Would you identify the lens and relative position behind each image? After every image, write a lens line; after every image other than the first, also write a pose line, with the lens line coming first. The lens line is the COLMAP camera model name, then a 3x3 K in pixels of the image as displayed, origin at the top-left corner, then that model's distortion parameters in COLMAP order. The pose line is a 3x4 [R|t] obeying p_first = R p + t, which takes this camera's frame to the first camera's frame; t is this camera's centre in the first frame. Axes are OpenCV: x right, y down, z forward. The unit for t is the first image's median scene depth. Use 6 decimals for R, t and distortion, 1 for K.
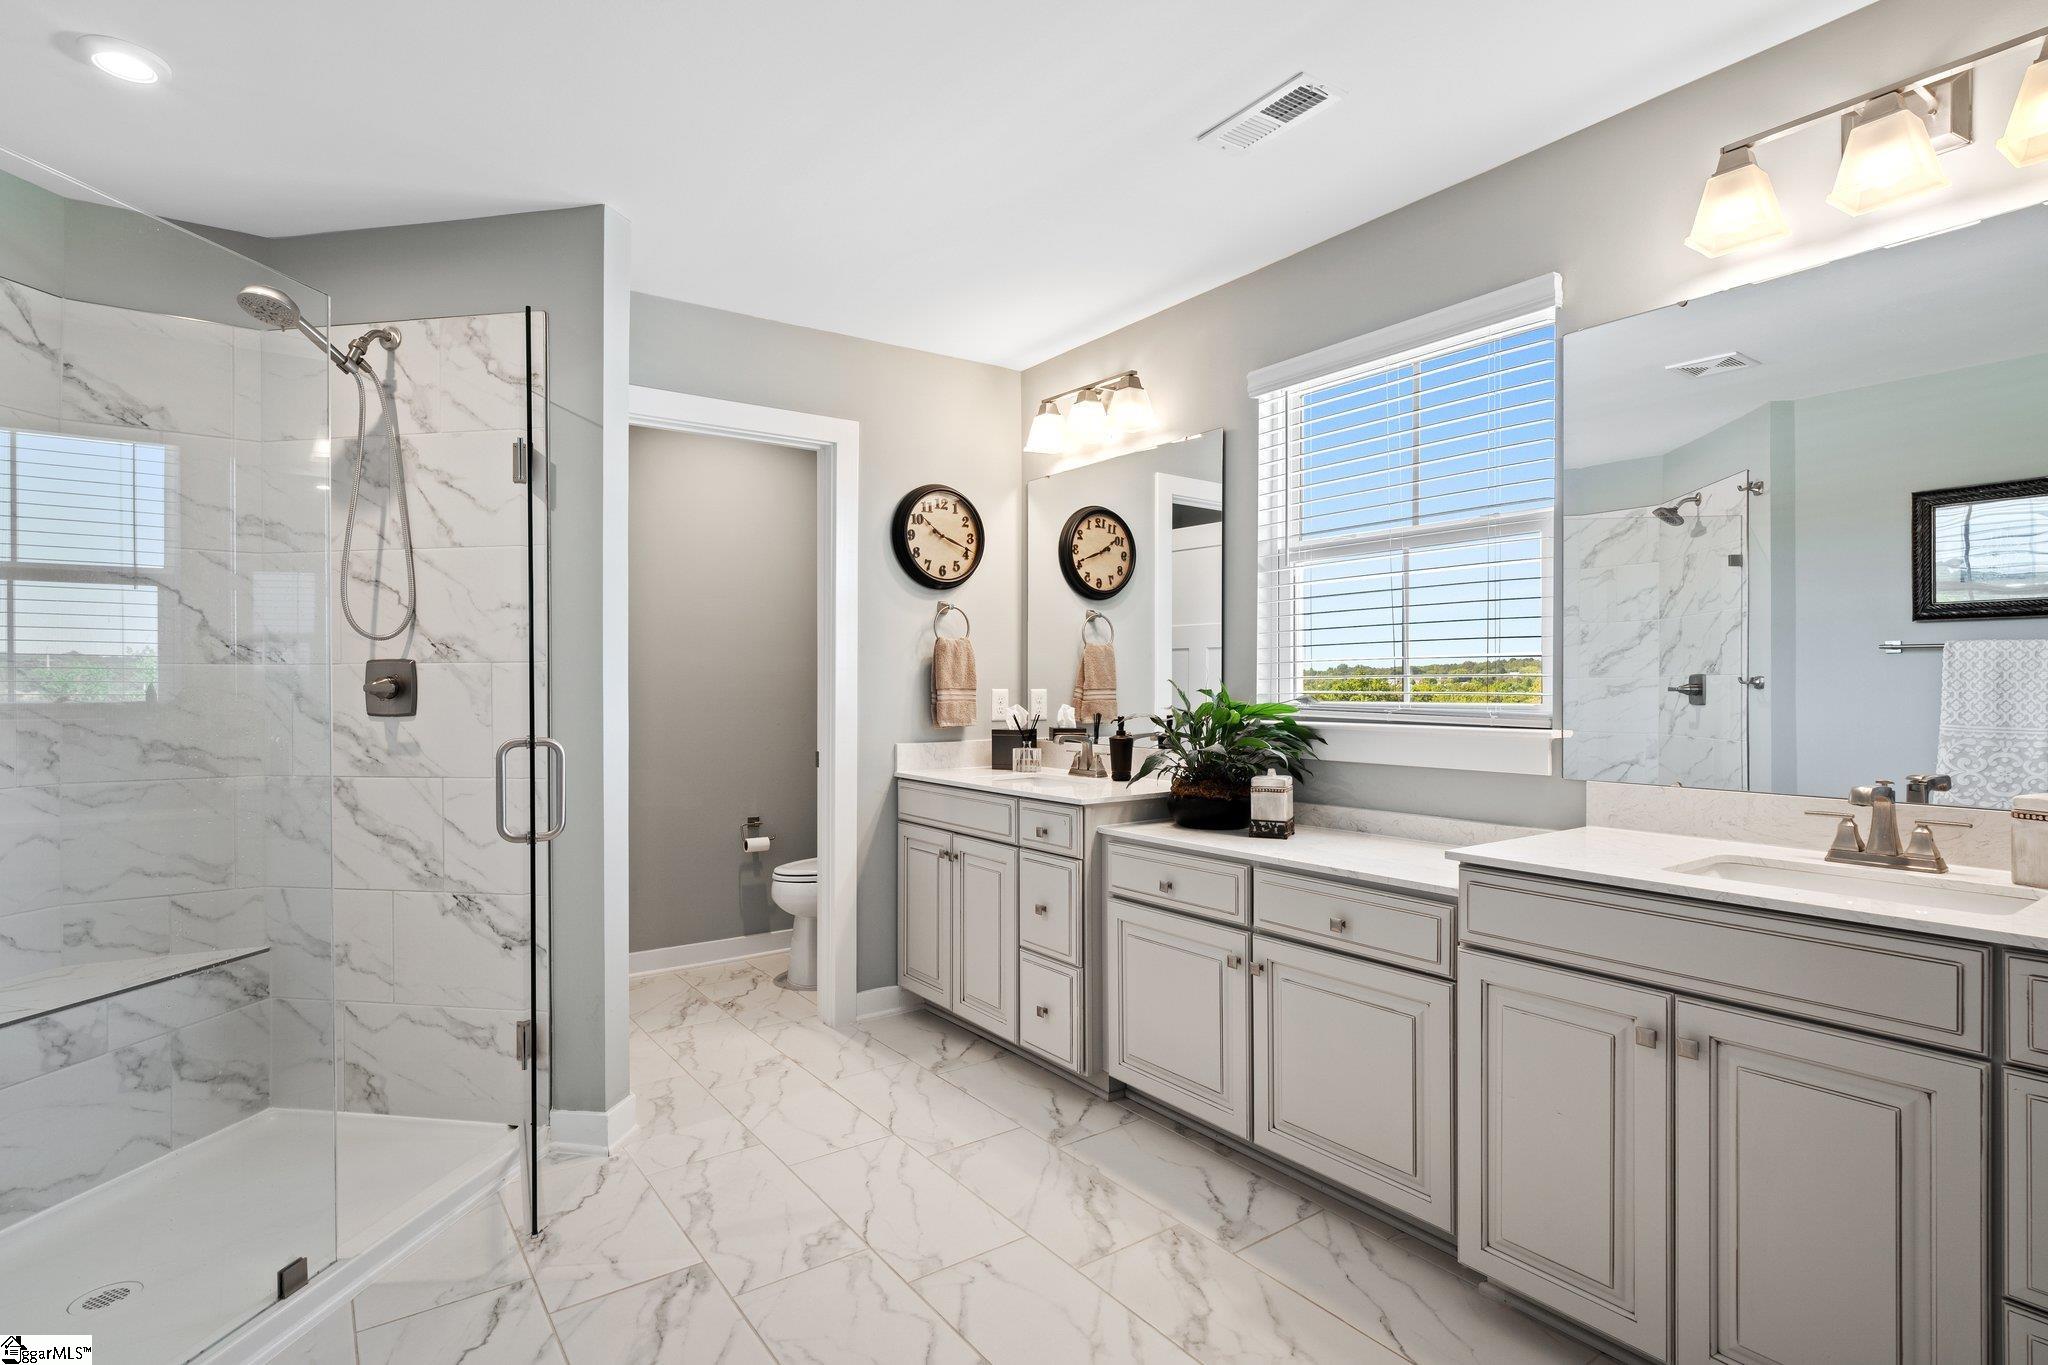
lens RADIAL K [[1023.1, 0, 1027.5], [0, 1023.1, 683.2], [0, 0, 1]] dist [-0.009095, 0.001141]
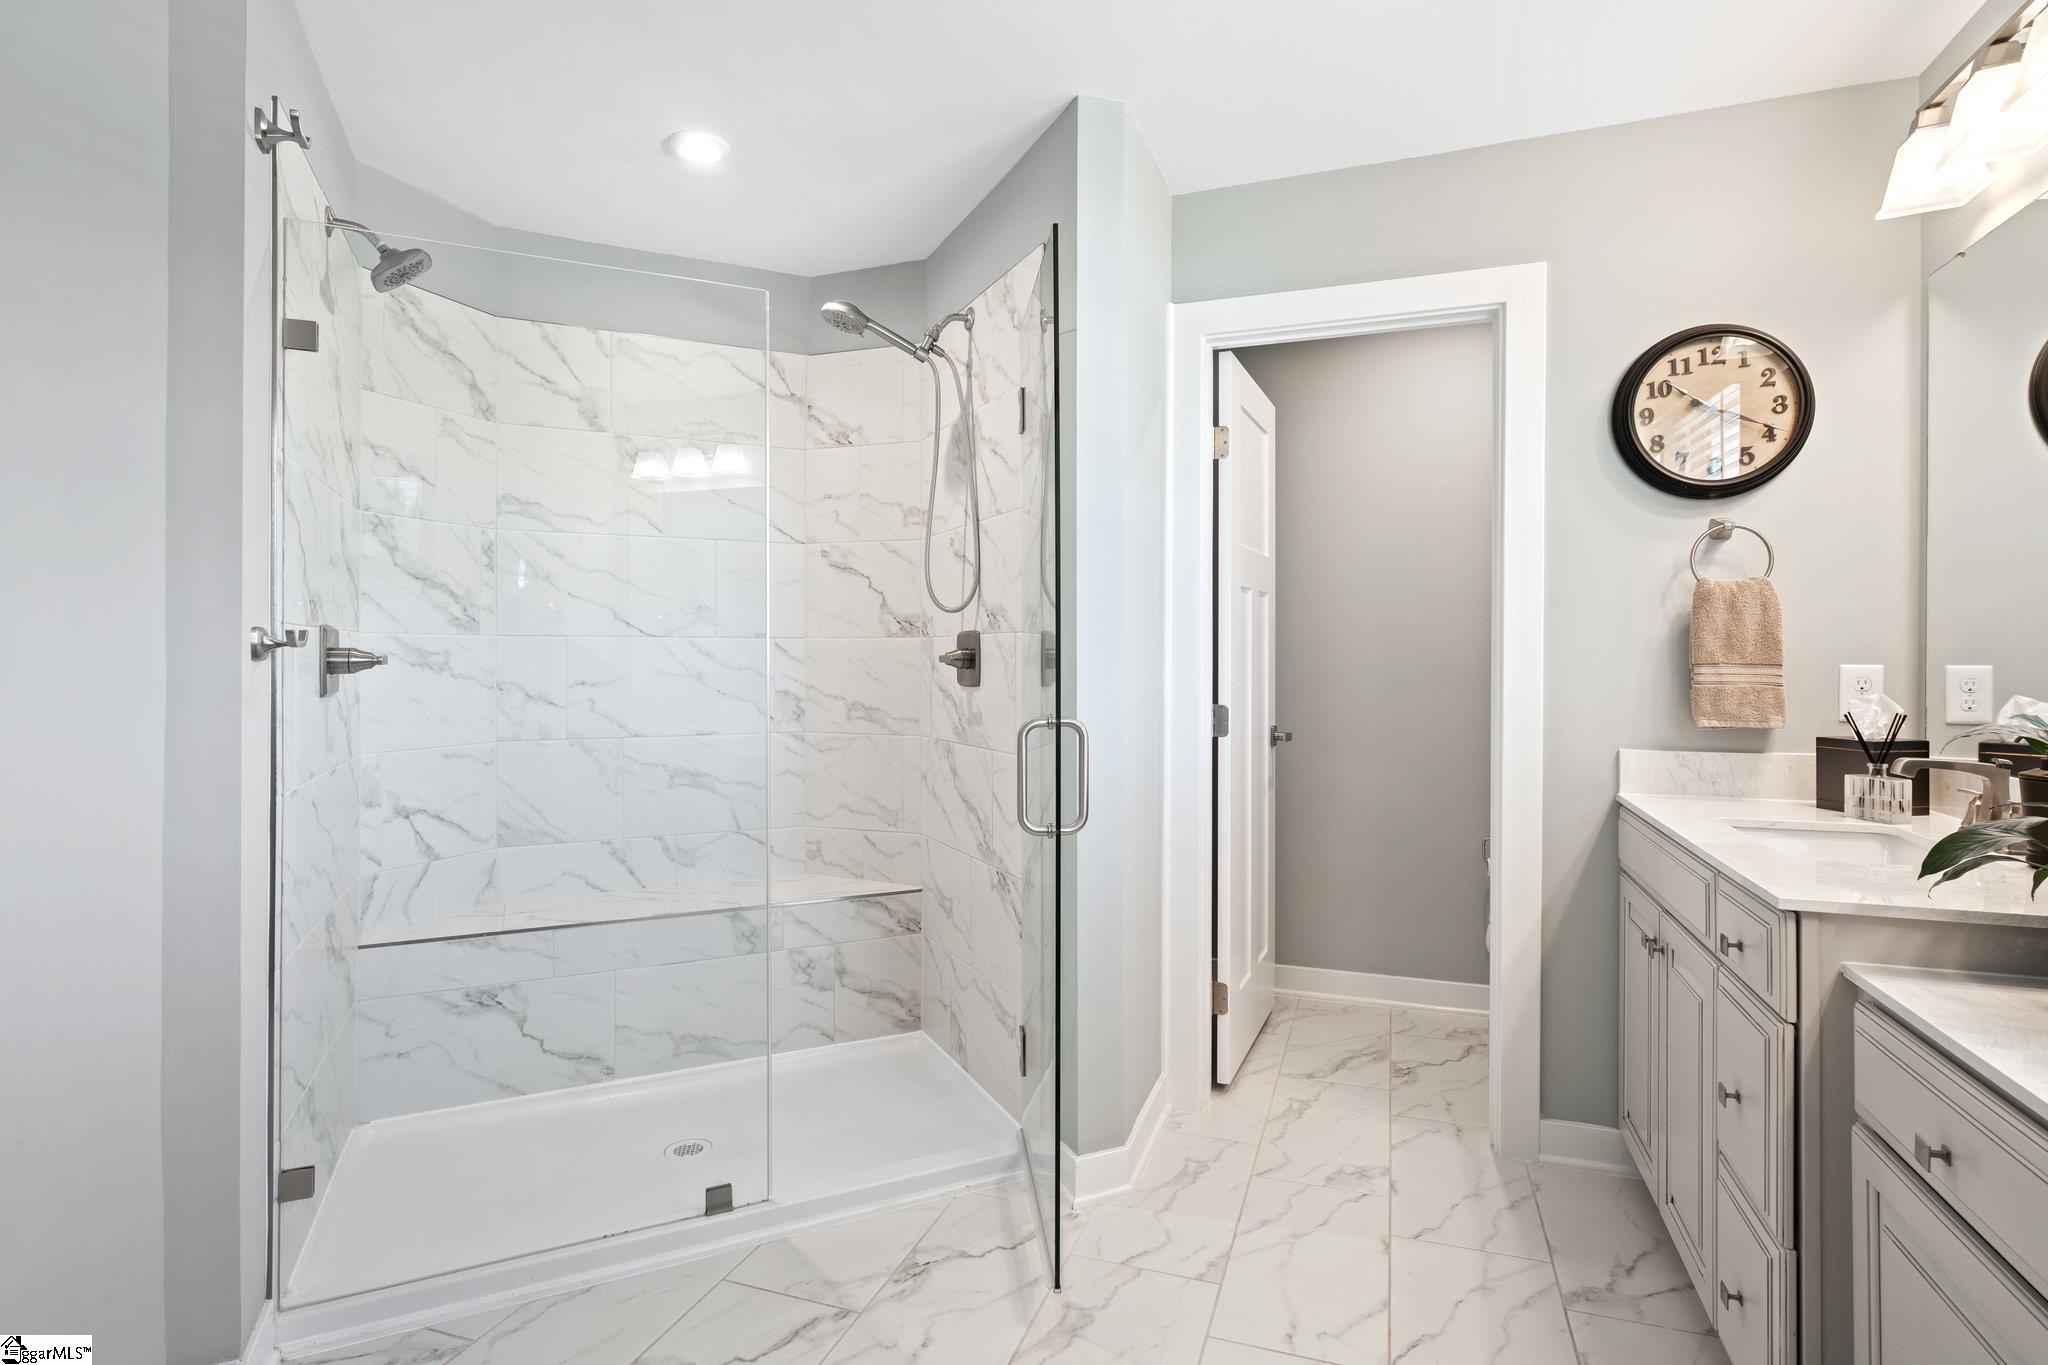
lens RADIAL K [[1023.1, 0, 1019.3], [0, 1023.1, 655.2], [0, 0, 1]] dist [-0.009095, 0.001141]
pose [[0.562531, 0.000908, -0.826776, 0.241893], [-0.000502, 1.000000, 0.000756, 0.000197], [0.826776, -0.000010, 0.562531, 0.435212]]
